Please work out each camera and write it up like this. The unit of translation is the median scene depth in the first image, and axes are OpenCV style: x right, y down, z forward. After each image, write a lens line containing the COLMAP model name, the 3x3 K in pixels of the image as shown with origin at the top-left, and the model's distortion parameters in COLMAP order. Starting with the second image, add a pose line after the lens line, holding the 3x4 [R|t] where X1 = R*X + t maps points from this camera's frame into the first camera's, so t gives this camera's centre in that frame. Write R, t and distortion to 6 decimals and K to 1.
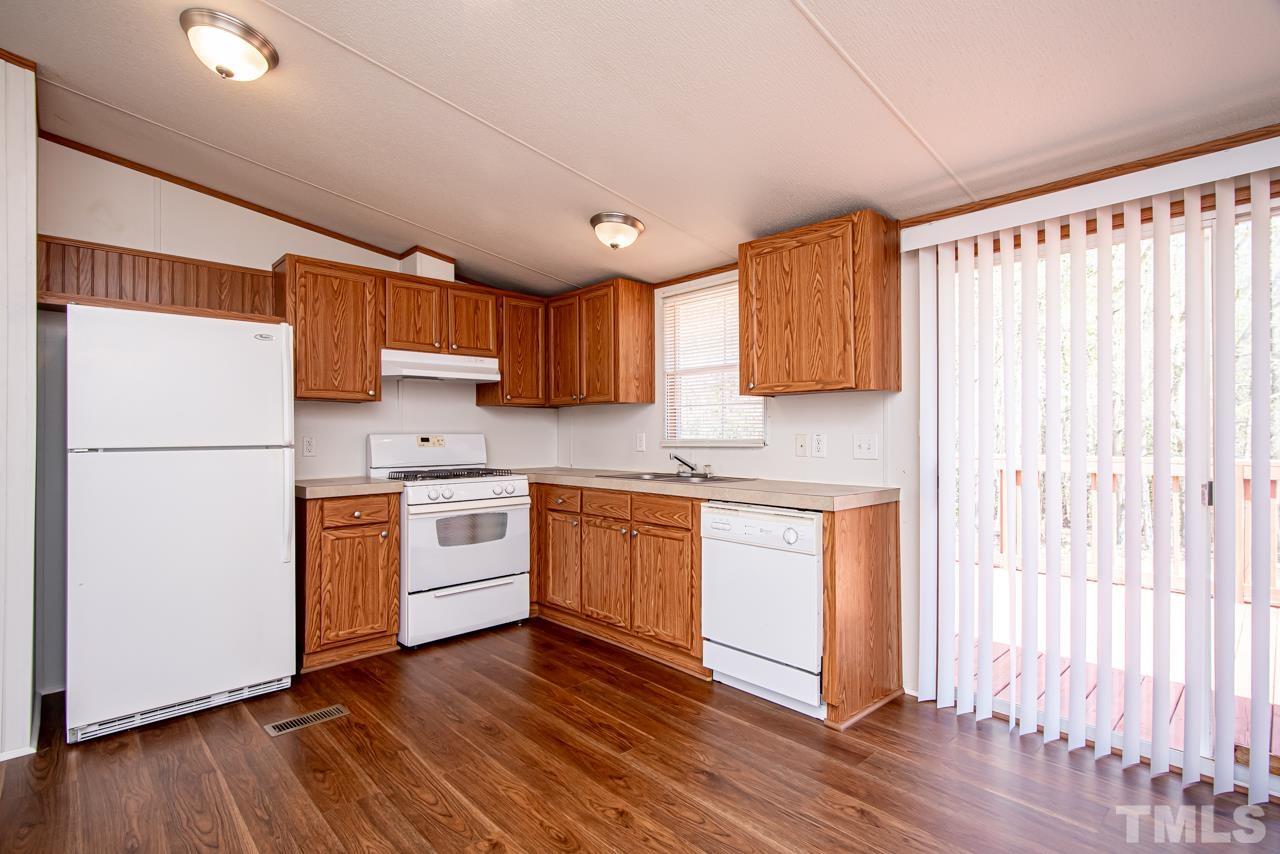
lens RADIAL K [[618.0, 0, 640.0], [0, 618.0, 427.0], [0, 0, 1]] dist [-0.000031, 0.000268]
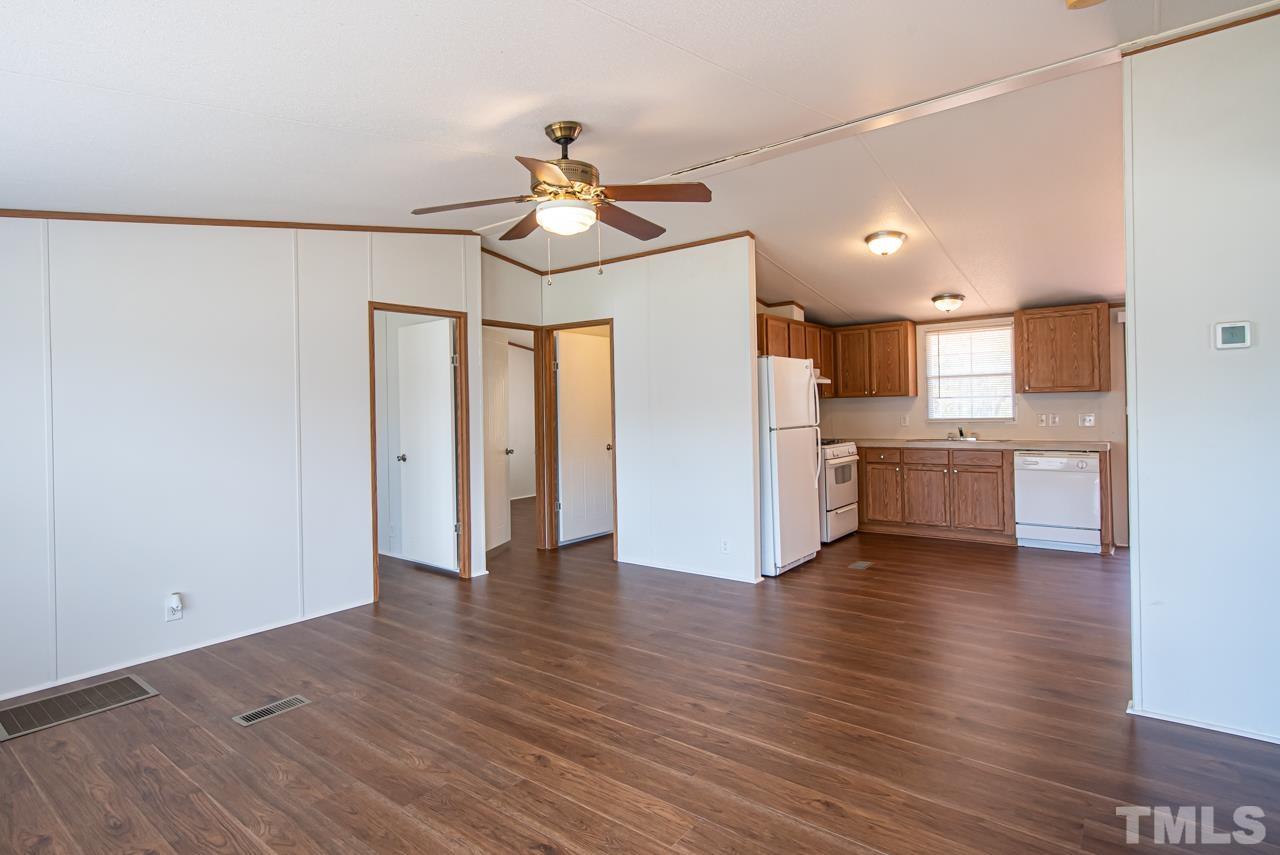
lens RADIAL K [[669.9, 0, 608.9], [0, 669.9, 406.0], [0, 0, 1]] dist [0.000289, -0.000047]
pose [[0.991576, -0.015489, 0.128599, -1.258596], [0.015282, 0.999880, 0.002592, -0.037058], [-0.128623, -0.000605, 0.991693, -0.789936]]
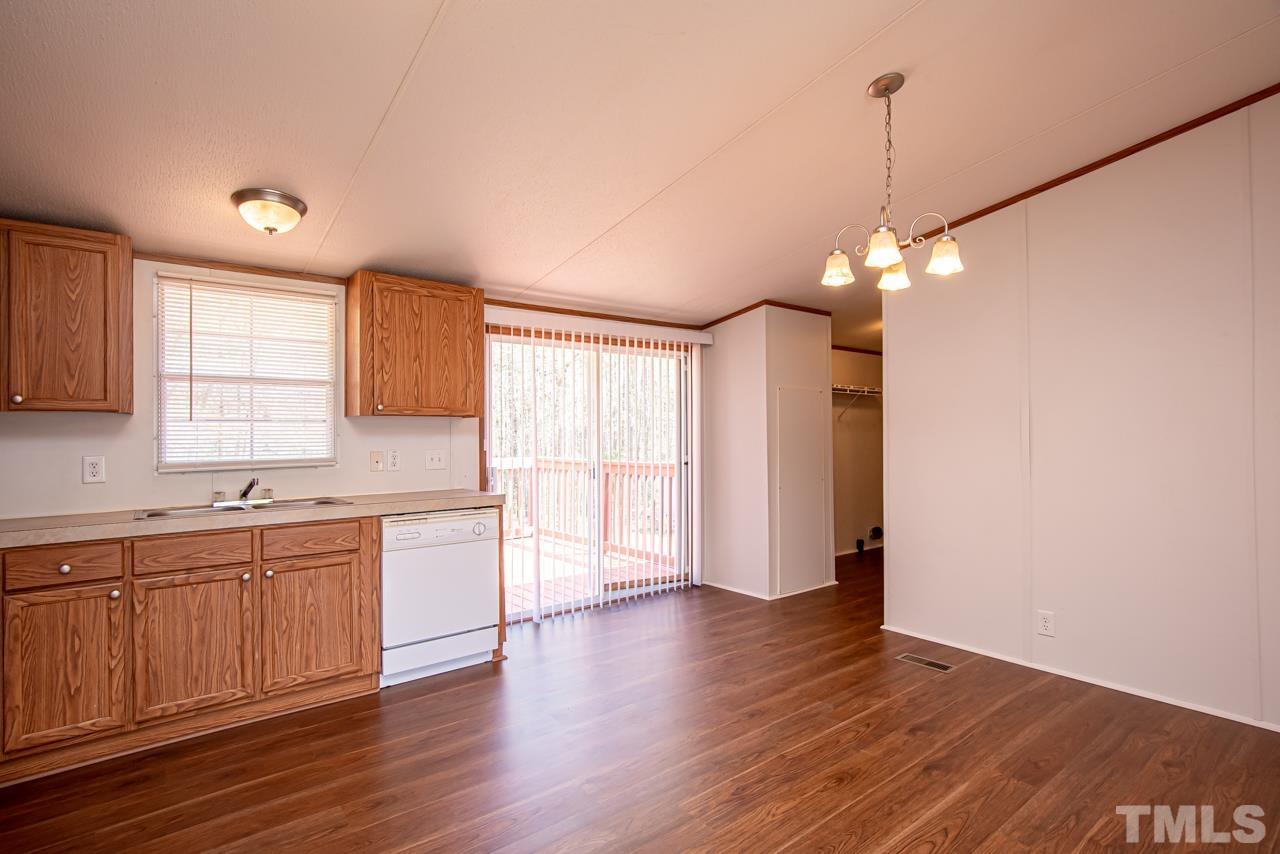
lens RADIAL K [[618.0, 0, 640.0], [0, 618.0, 427.0], [0, 0, 1]] dist [-0.000031, 0.000268]
pose [[0.089667, 0.015699, 0.995848, -0.815603], [0.003283, 0.999866, -0.016058, -0.013077], [-0.995966, 0.004709, 0.089604, 0.428908]]
